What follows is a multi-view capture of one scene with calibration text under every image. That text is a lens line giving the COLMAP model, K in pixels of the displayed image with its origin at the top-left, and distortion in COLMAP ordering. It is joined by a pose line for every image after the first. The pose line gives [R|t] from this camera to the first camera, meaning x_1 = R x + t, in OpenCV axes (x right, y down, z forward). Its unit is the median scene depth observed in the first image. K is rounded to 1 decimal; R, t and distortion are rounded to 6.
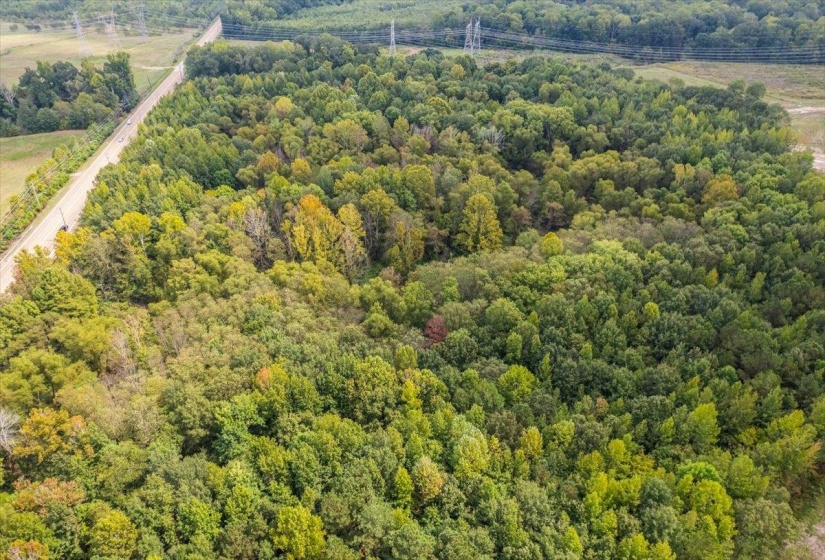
lens RADIAL K [[543.2, 0, 412.5], [0, 543.2, 280.0], [0, 0, 1]] dist [-0.066285, 0.057212]
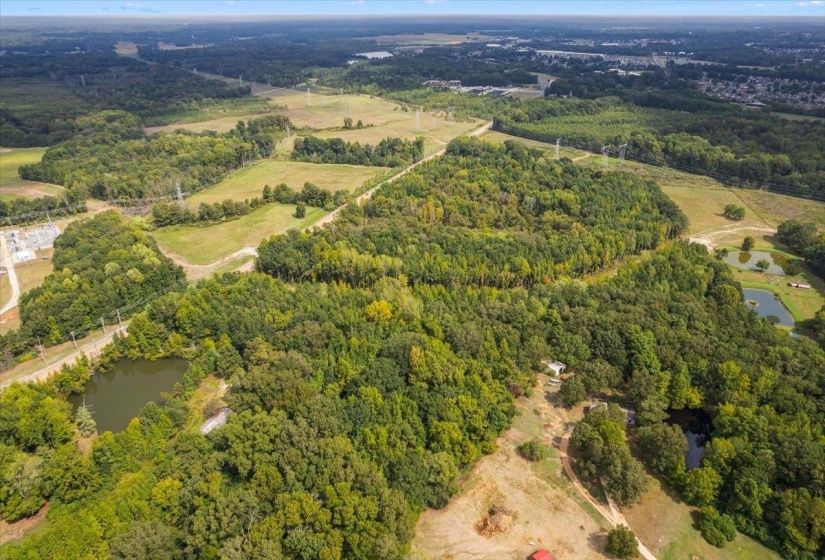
lens RADIAL K [[543.2, 0, 412.5], [0, 543.2, 280.0], [0, 0, 1]] dist [-0.066285, 0.057212]
pose [[0.819259, 0.259090, -0.511554, 0.513871], [-0.315548, 0.948582, -0.024920, 0.136771], [0.478795, 0.181836, 0.858890, -0.582702]]
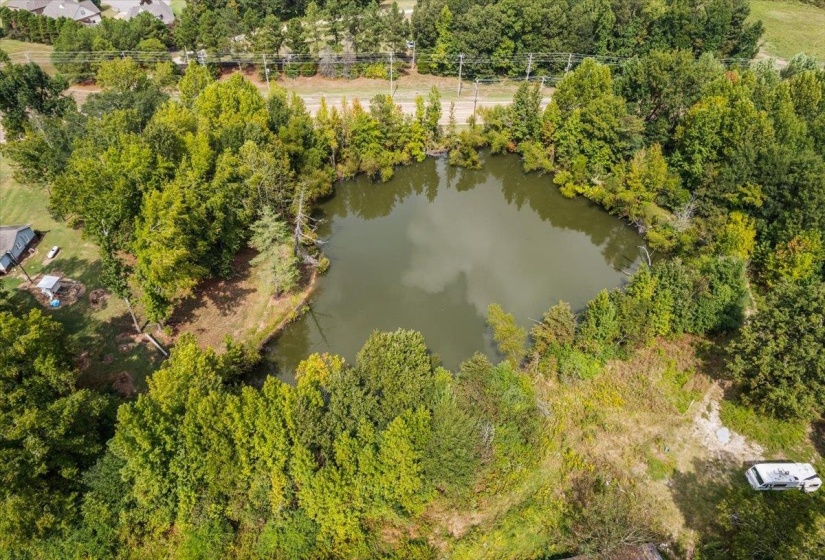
lens RADIAL K [[524.8, 0, 412.5], [0, 524.8, 280.0], [0, 0, 1]] dist [-0.084248, 0.074664]
pose [[-0.010715, 0.676513, -0.736353, 0.123838], [-0.561333, 0.605348, 0.564322, 0.249336], [0.827520, 0.419386, 0.373263, -0.266508]]
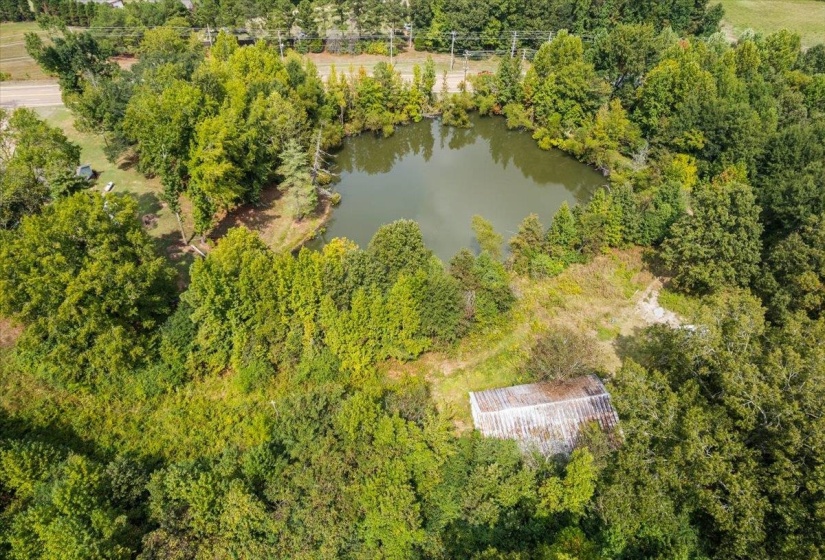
lens RADIAL K [[524.8, 0, 412.5], [0, 524.8, 280.0], [0, 0, 1]] dist [-0.084248, 0.074664]
pose [[-0.005040, 0.676597, -0.736336, 0.173276], [-0.563119, 0.606574, 0.561217, 0.247599], [0.826360, 0.417474, 0.377948, -0.267931]]
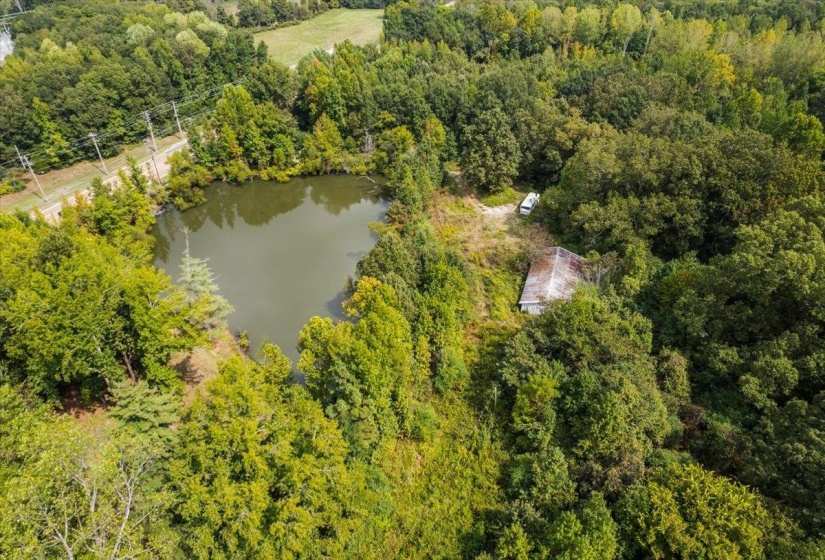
lens RADIAL K [[517.2, 0, 412.5], [0, 517.2, 280.0], [0, 0, 1]] dist [-0.057399, 0.044888]
pose [[0.863990, 0.289444, -0.411999, 0.127286], [-0.261924, 0.957194, 0.123191, 0.320652], [0.430020, 0.001477, 0.902818, -0.376892]]
